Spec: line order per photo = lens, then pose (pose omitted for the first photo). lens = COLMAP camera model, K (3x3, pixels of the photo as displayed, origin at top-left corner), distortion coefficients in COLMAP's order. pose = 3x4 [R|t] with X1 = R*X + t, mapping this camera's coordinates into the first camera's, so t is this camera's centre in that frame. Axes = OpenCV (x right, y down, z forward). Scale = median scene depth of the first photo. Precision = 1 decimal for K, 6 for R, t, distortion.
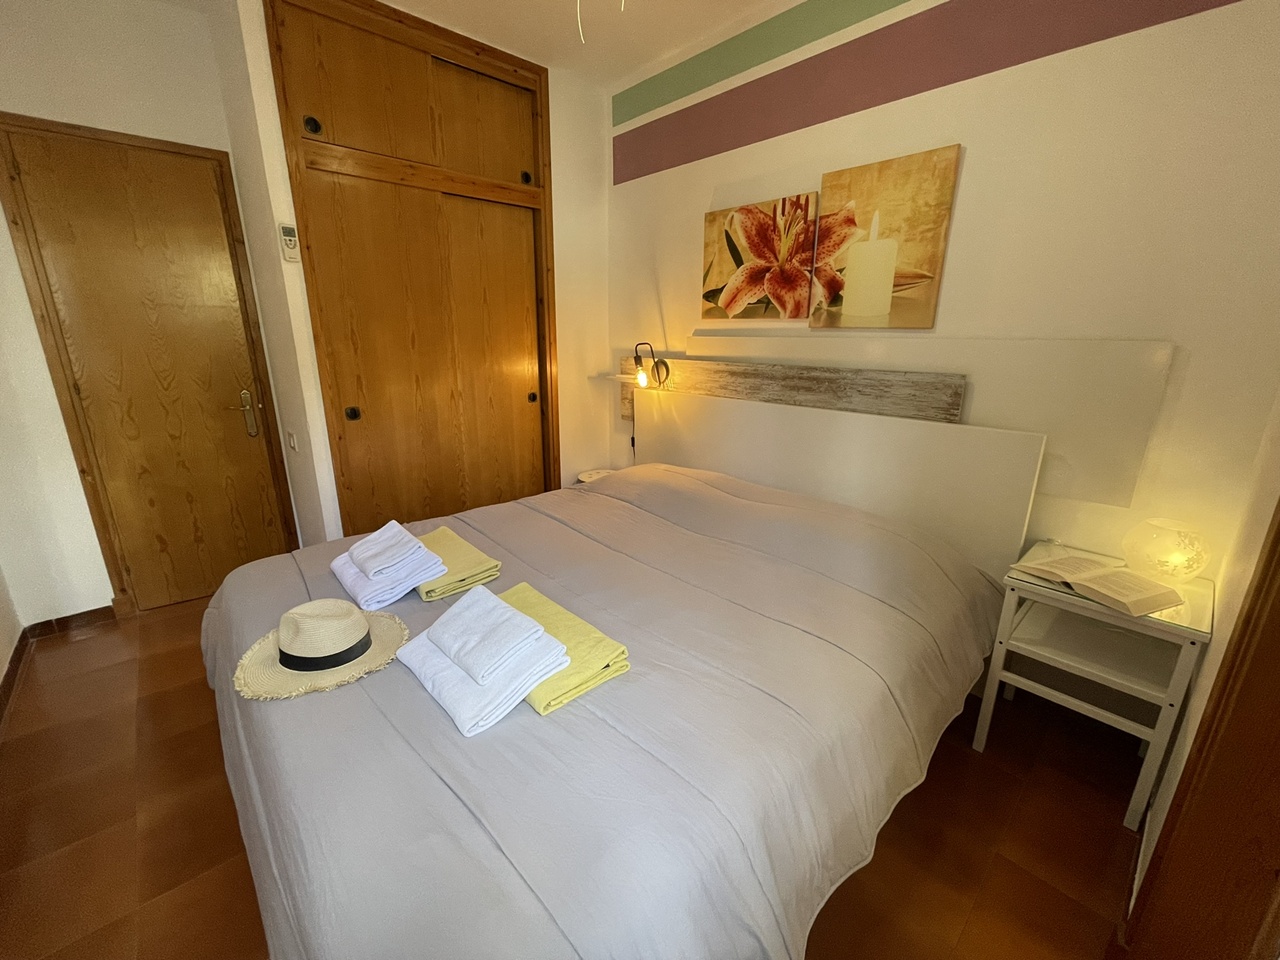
lens RADIAL K [[517.7, 0, 641.1], [0, 517.7, 478.2], [0, 0, 1]] dist [-0.002406, -0.000619]
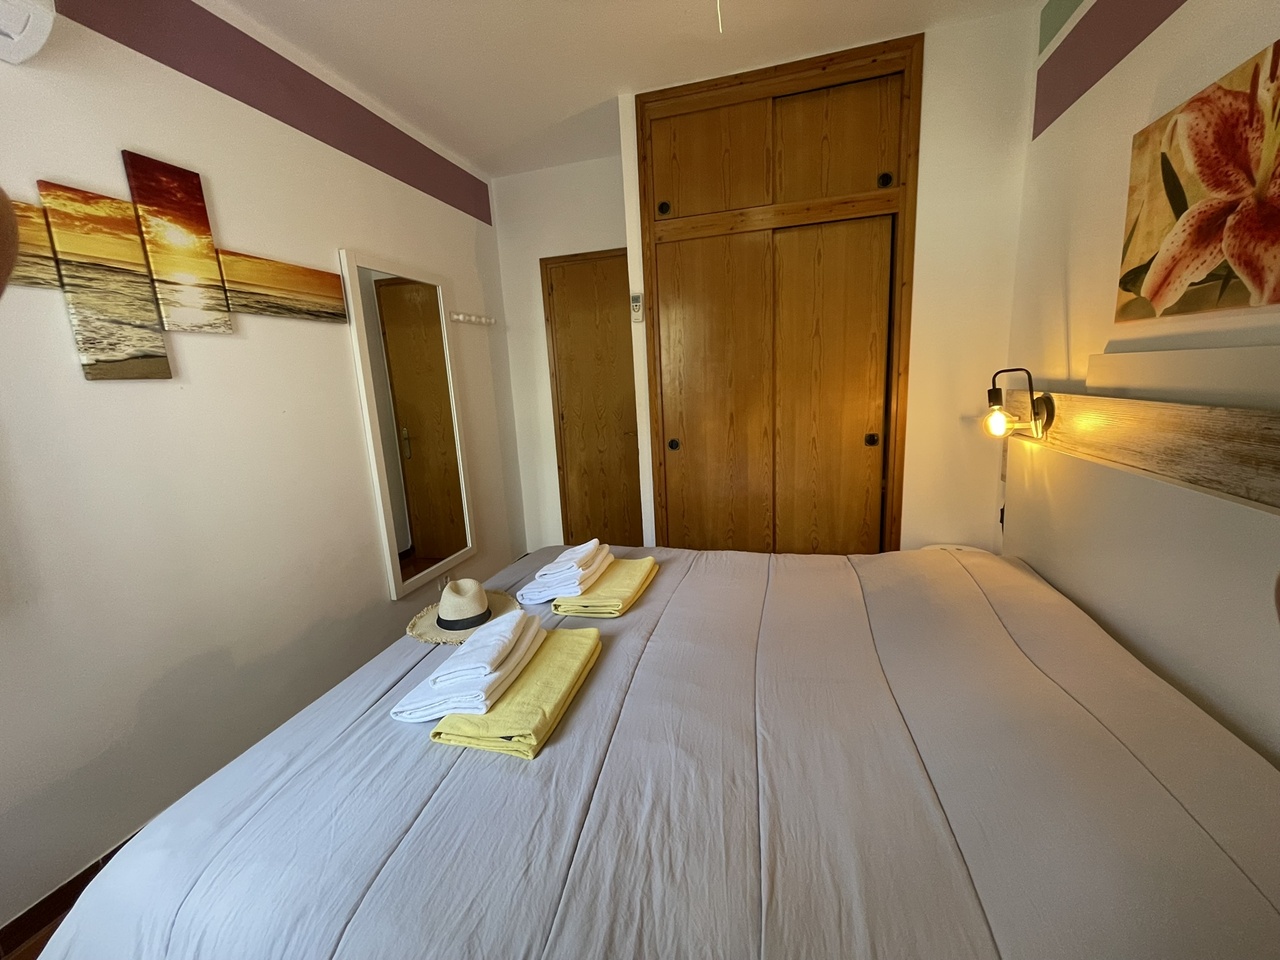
lens RADIAL K [[517.7, 0, 633.8], [0, 517.7, 477.8], [0, 0, 1]] dist [-0.002406, -0.000619]
pose [[0.520932, 0.127218, -0.844065, 0.370791], [-0.171645, 0.984246, 0.042412, -0.082500], [0.836162, 0.122786, 0.534562, 0.307735]]
